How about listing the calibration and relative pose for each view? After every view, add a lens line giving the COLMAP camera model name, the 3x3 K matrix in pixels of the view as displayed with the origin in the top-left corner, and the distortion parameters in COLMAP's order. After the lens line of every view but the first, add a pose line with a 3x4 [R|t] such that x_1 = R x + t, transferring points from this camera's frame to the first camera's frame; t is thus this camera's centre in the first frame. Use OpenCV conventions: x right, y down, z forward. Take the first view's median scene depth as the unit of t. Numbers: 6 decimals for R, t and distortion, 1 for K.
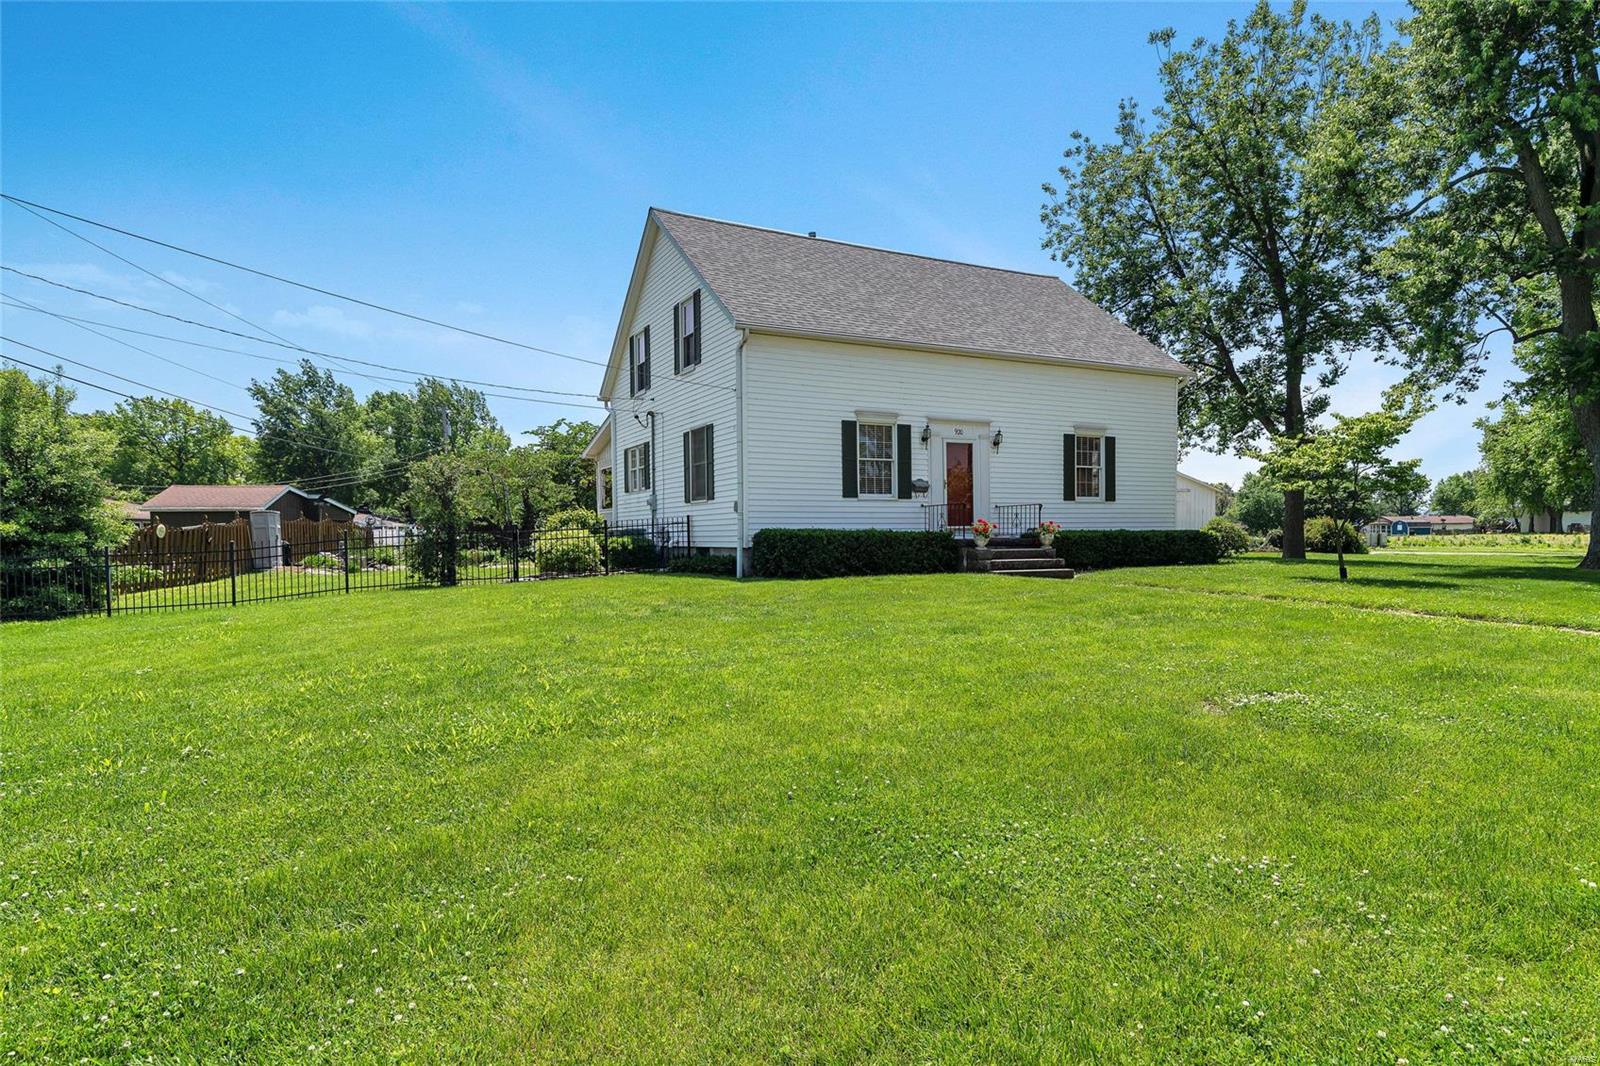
lens RADIAL K [[848.4, 0, 787.5], [0, 848.4, 544.4], [0, 0, 1]] dist [0.031199, 0.000210]
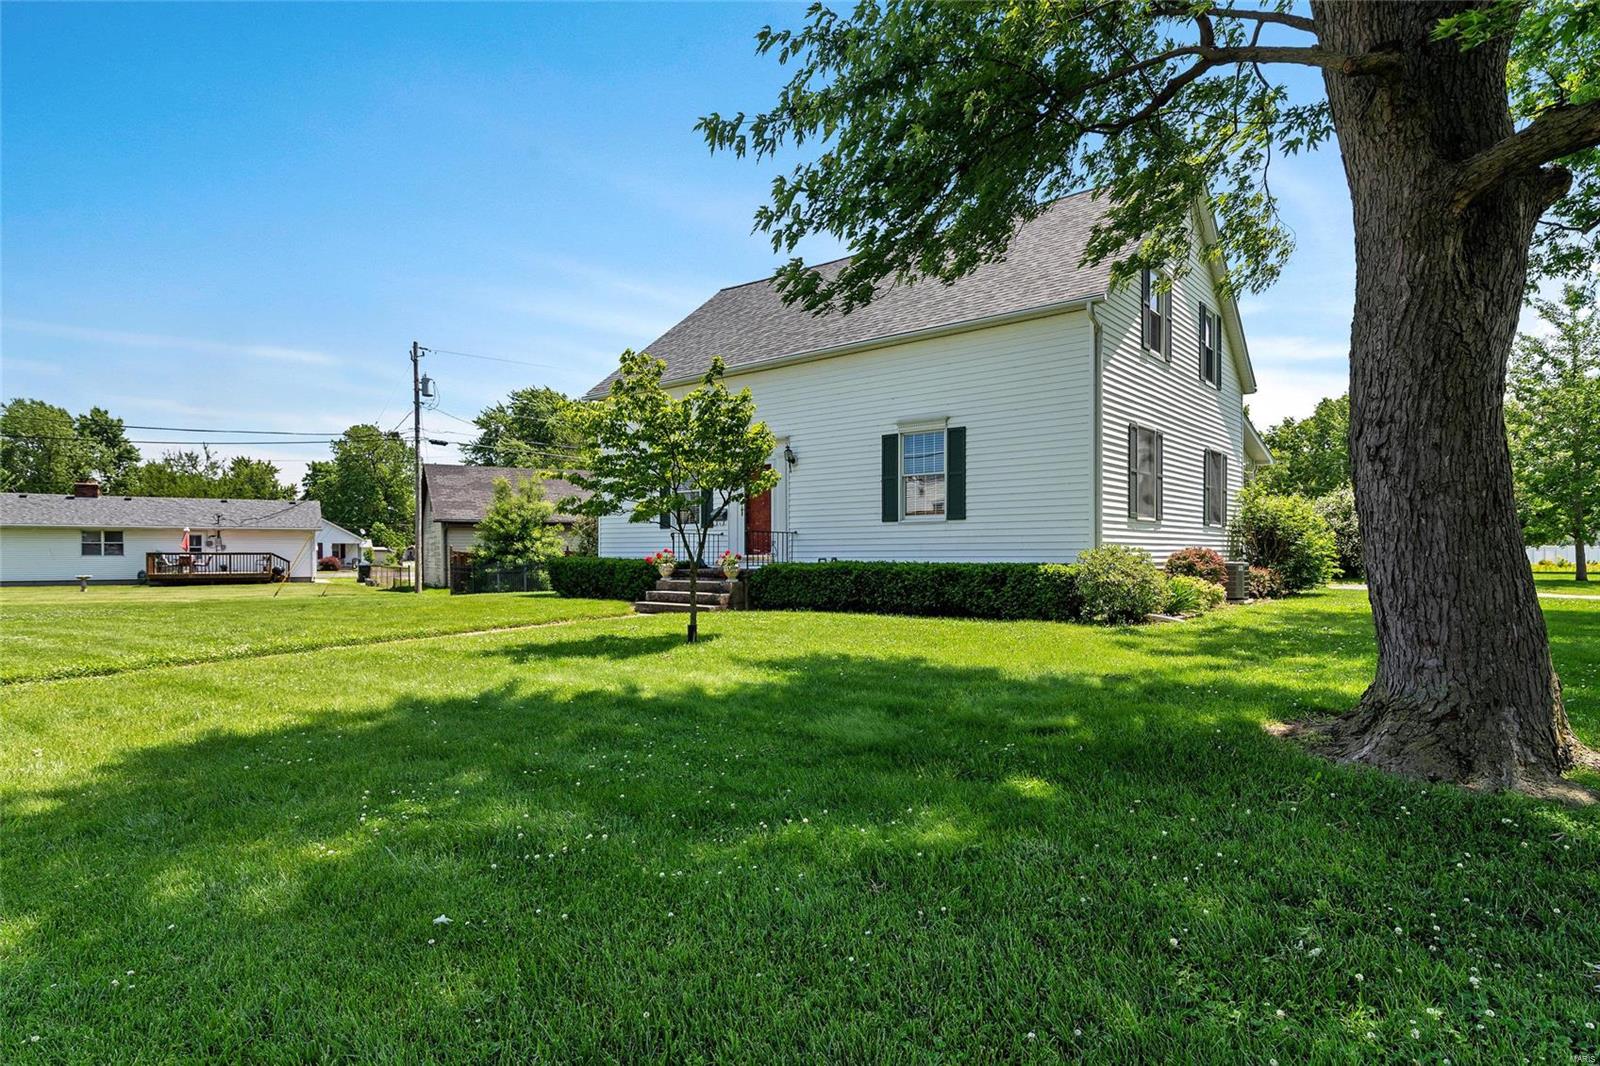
lens RADIAL K [[848.4, 0, 803.4], [0, 848.4, 541.3], [0, 0, 1]] dist [0.031199, 0.000210]
pose [[0.397680, -0.002341, -0.917521, 1.102535], [-0.003313, 0.999987, -0.003988, -0.033734], [0.917518, 0.004625, 0.397667, 0.693599]]
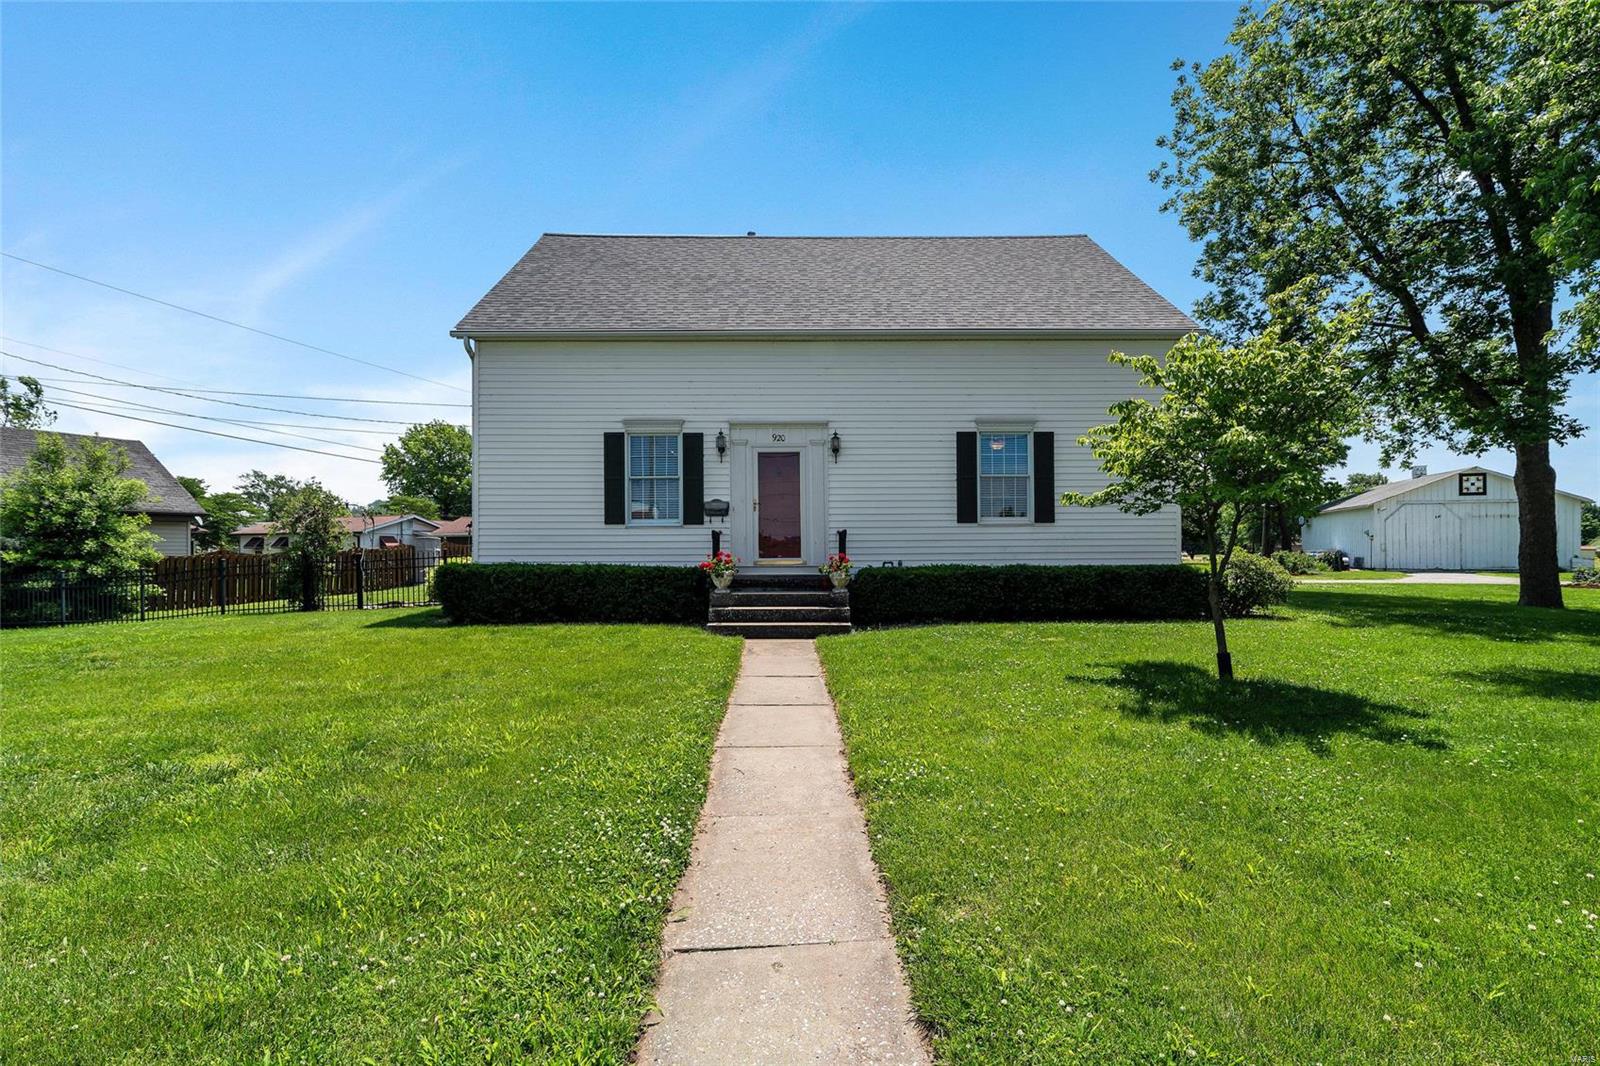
lens RADIAL K [[745.5, 0, 798.1], [0, 745.5, 534.4], [0, 0, 1]] dist [0.003218, -0.004882]
pose [[0.895096, -0.004339, -0.445853, 0.537416], [-0.008042, 0.999633, -0.025875, -0.026483], [0.445801, 0.026746, 0.894732, 0.406397]]
